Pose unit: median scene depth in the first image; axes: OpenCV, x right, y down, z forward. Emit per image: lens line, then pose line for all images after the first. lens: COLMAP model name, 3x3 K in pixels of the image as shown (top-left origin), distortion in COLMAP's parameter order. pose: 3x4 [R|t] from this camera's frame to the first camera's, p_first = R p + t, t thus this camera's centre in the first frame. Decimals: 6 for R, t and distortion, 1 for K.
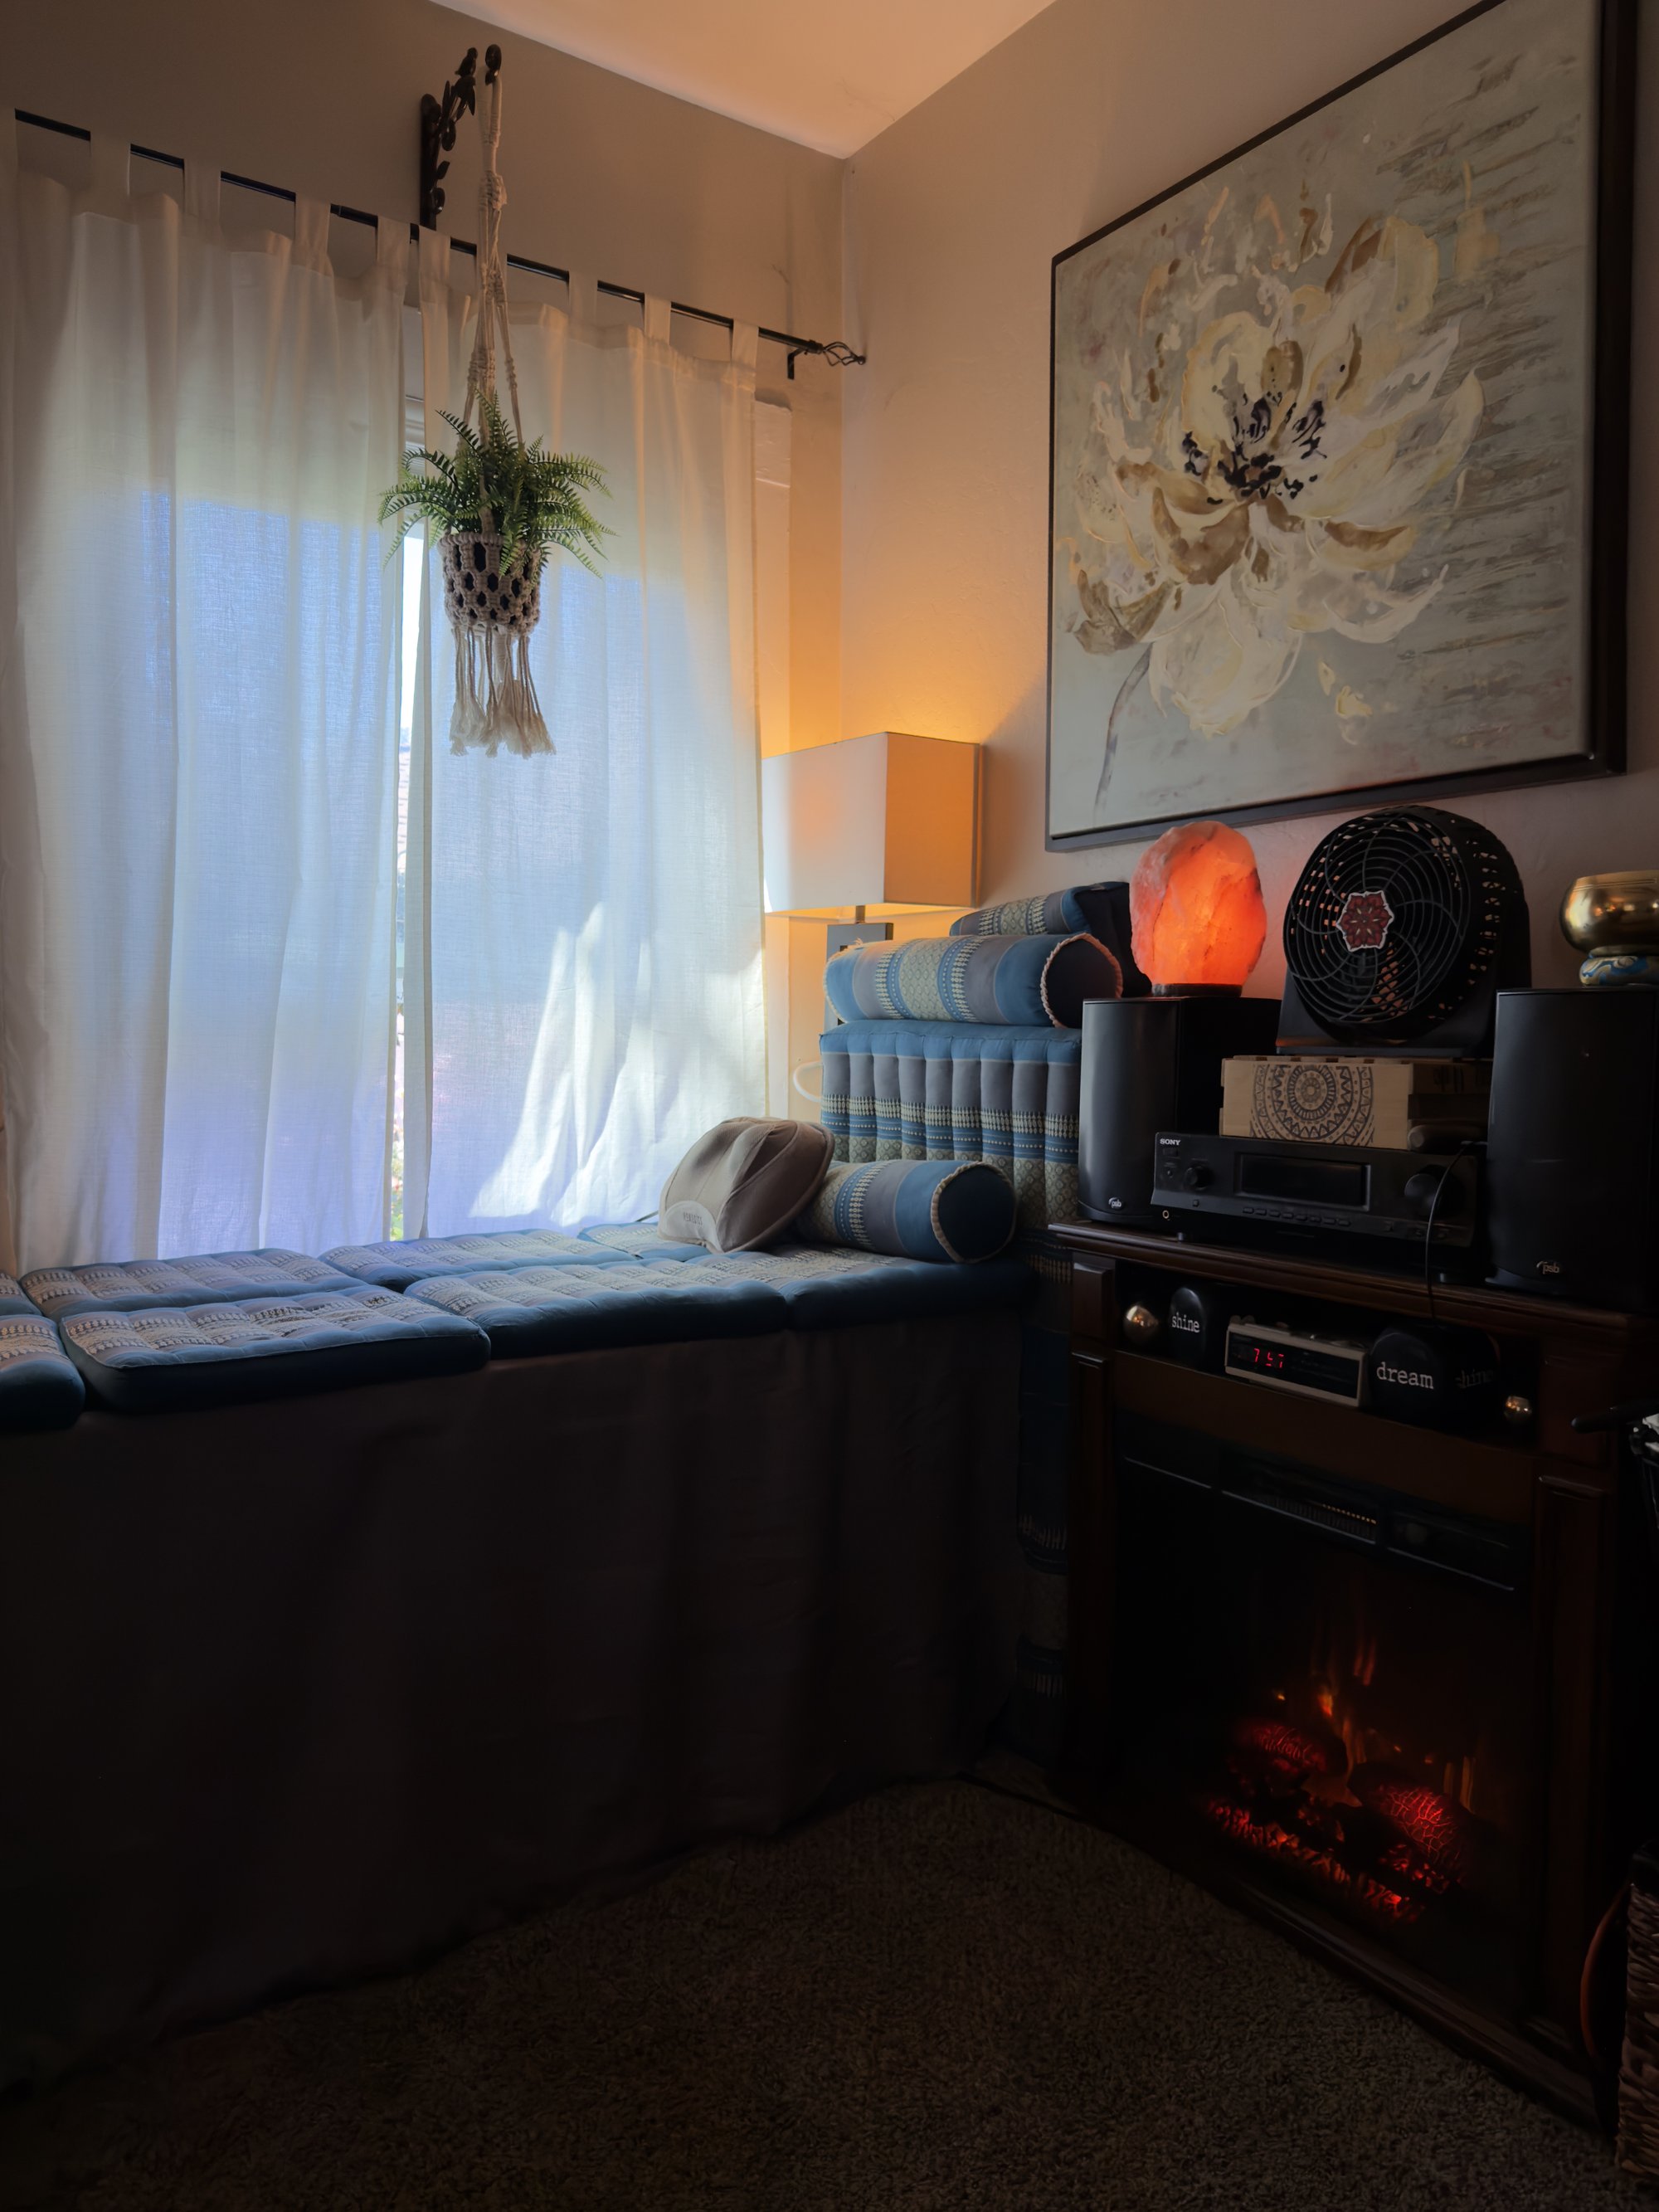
lens RADIAL K [[1557.2, 0, 829.5], [0, 1557.2, 1106.0], [0, 0, 1]] dist [0.047349, -0.069576]
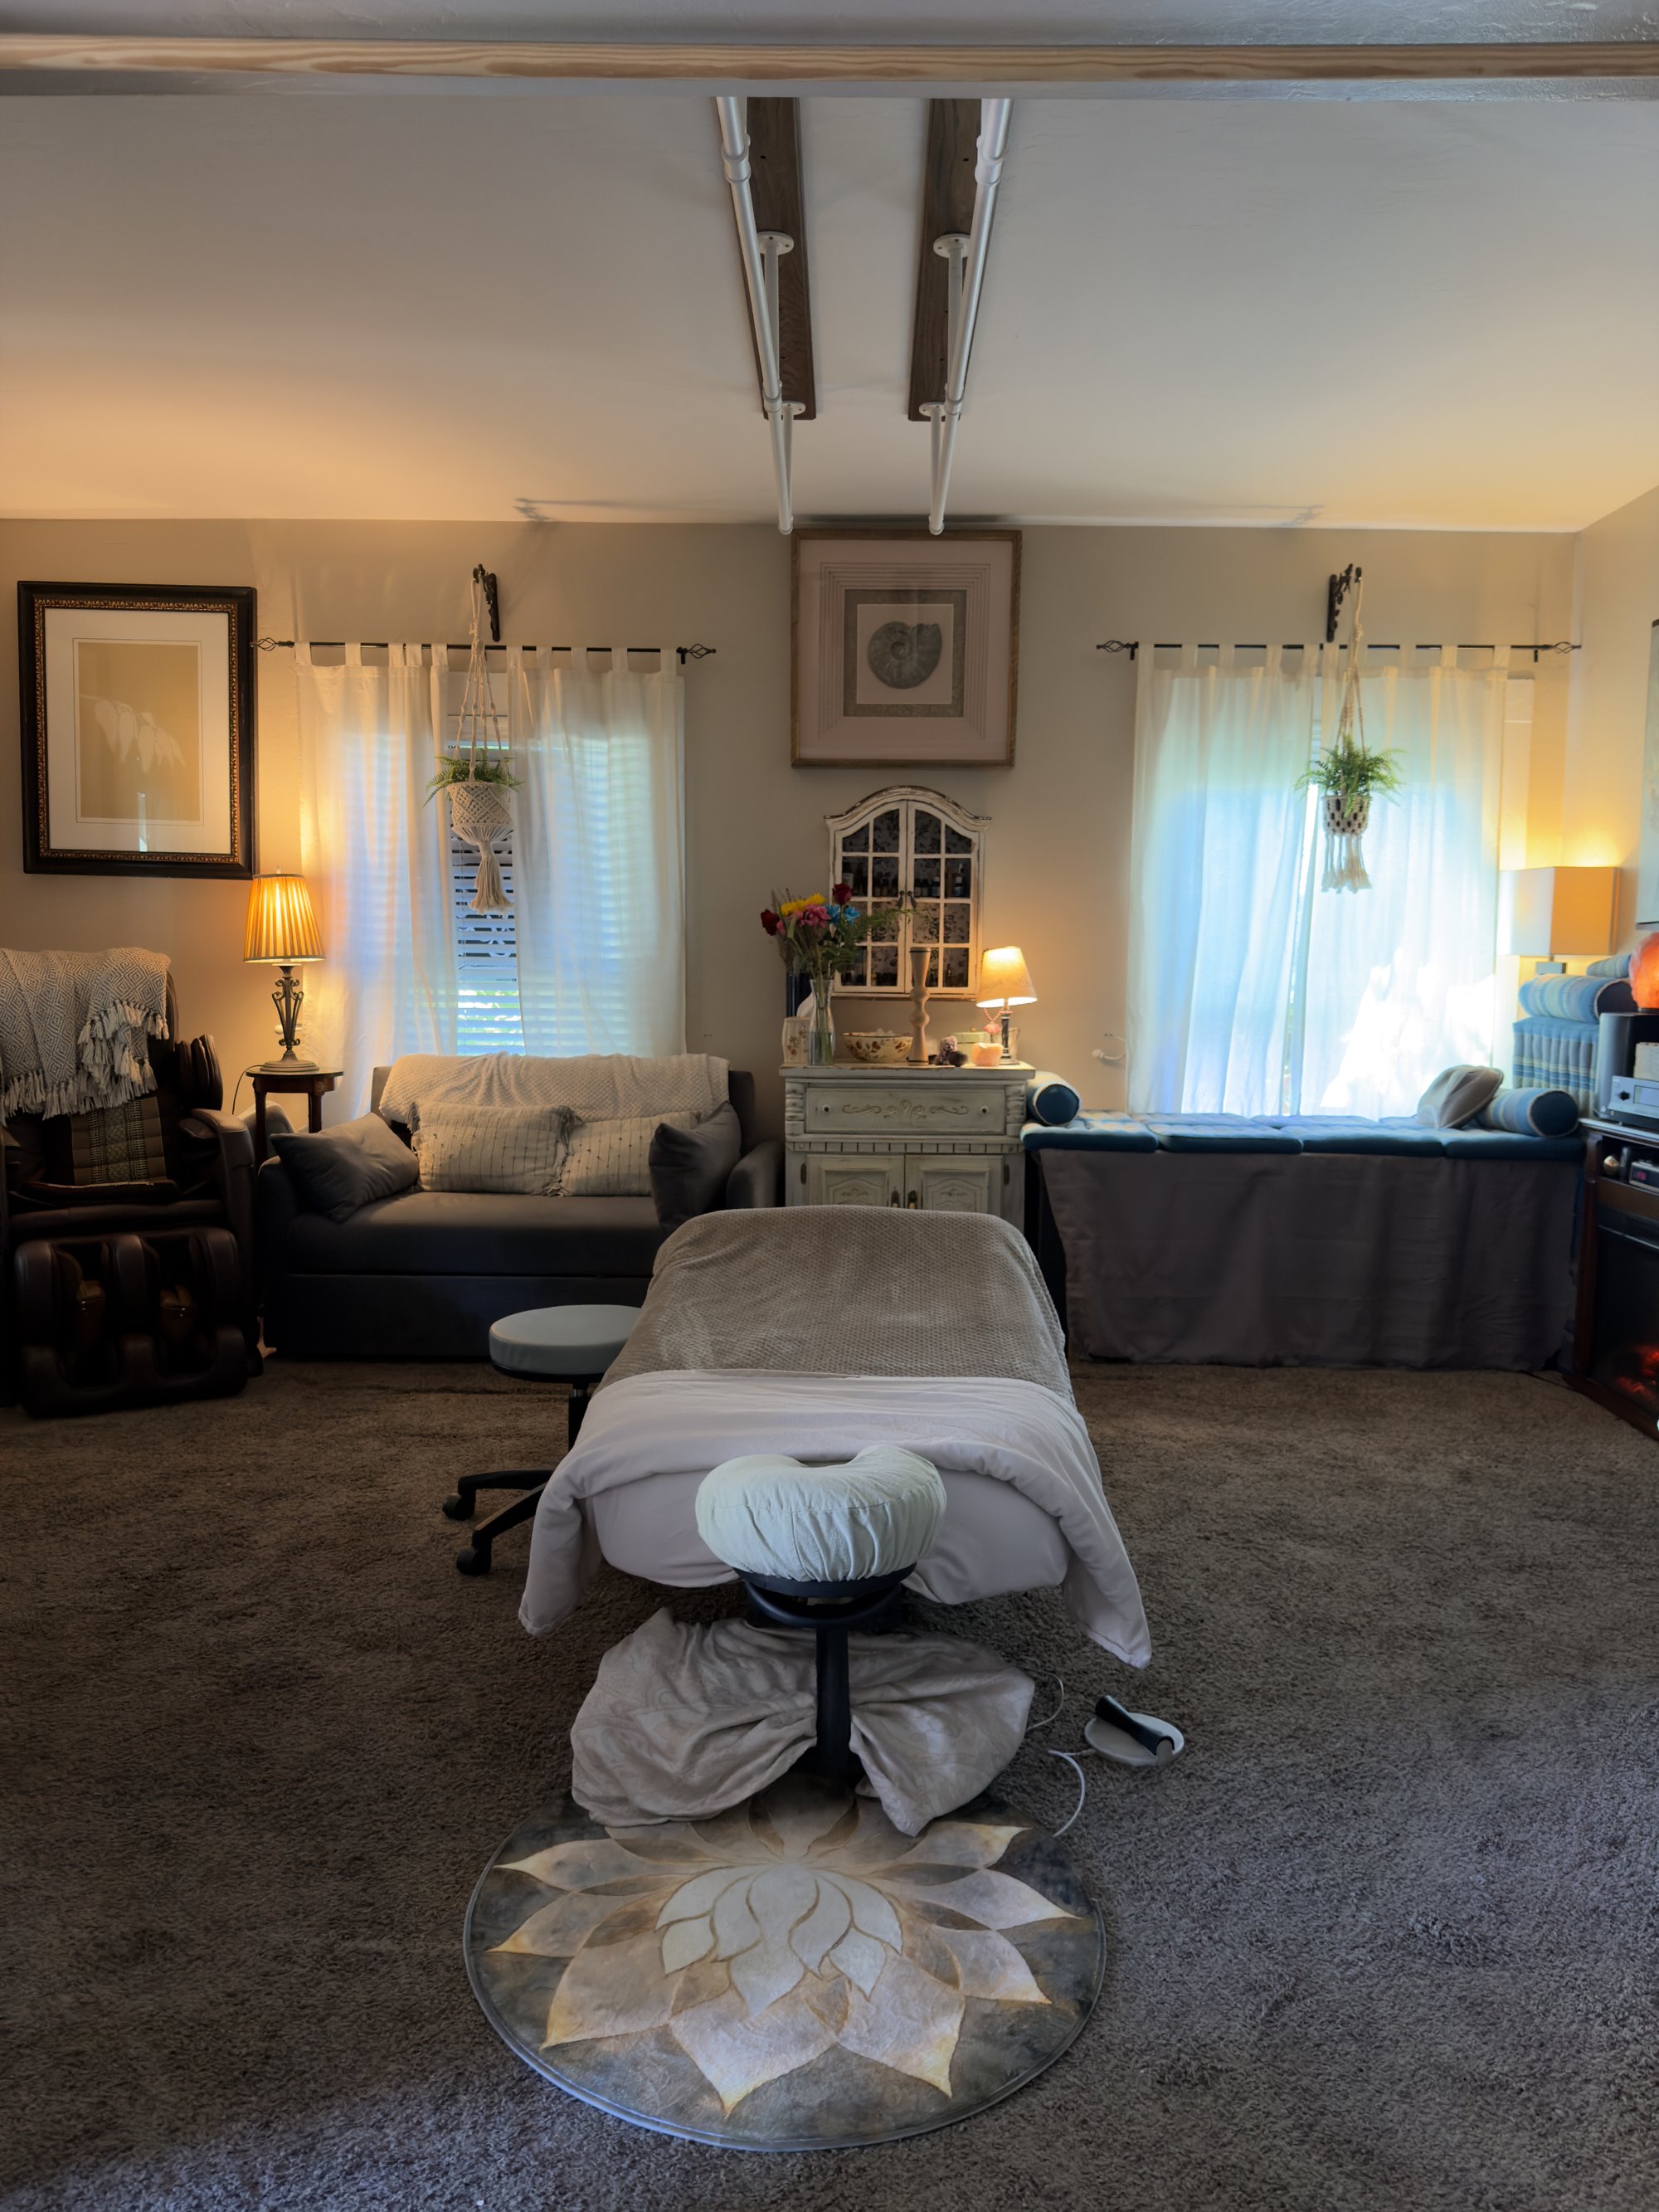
lens RADIAL K [[1557.2, 0, 829.5], [0, 1557.2, 1106.0], [0, 0, 1]] dist [0.047349, -0.069576]
pose [[0.808832, 0.059154, -0.585057, 0.554844], [-0.042085, 0.998199, 0.042743, 0.010040], [0.586532, -0.009950, 0.809865, -1.308851]]
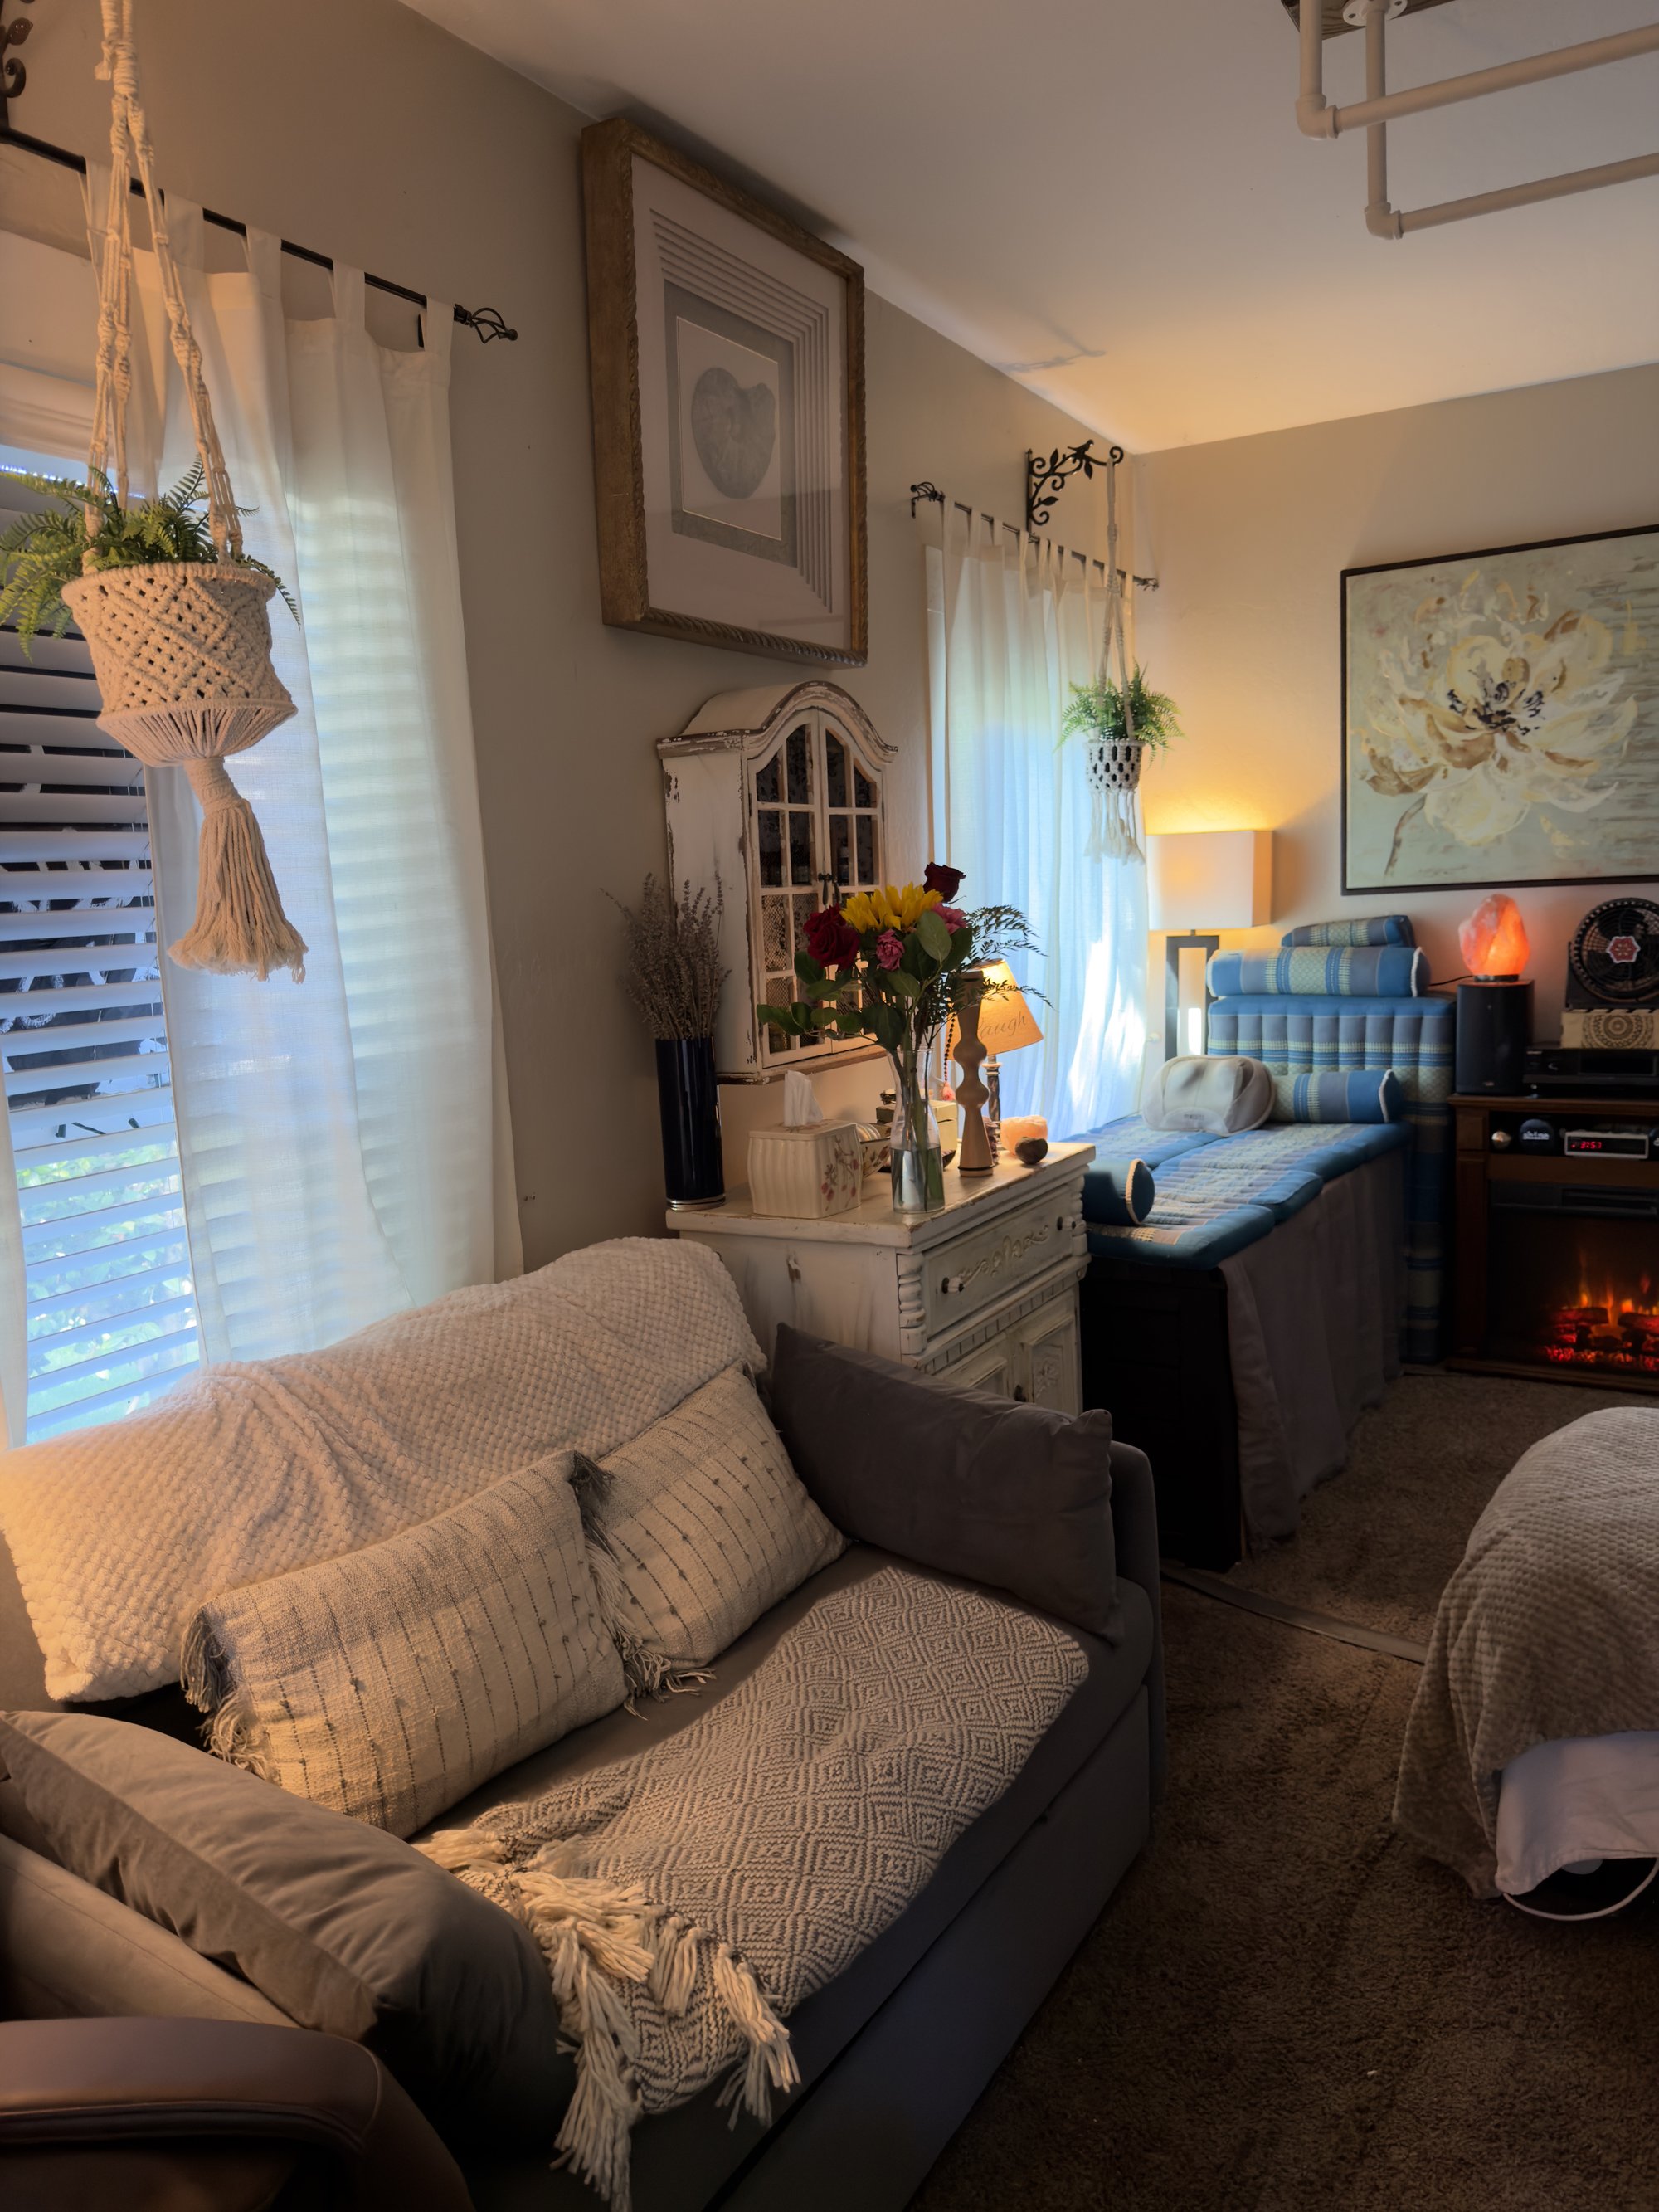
lens RADIAL K [[1565.8, 0, 828.0], [0, 1565.8, 1111.6], [0, 0, 1]] dist [0.043701, -0.064444]
pose [[0.906028, -0.102434, 0.410634, -1.394281], [0.070282, 0.993212, 0.092688, -0.148382], [-0.417341, -0.055117, 0.907077, -0.510512]]
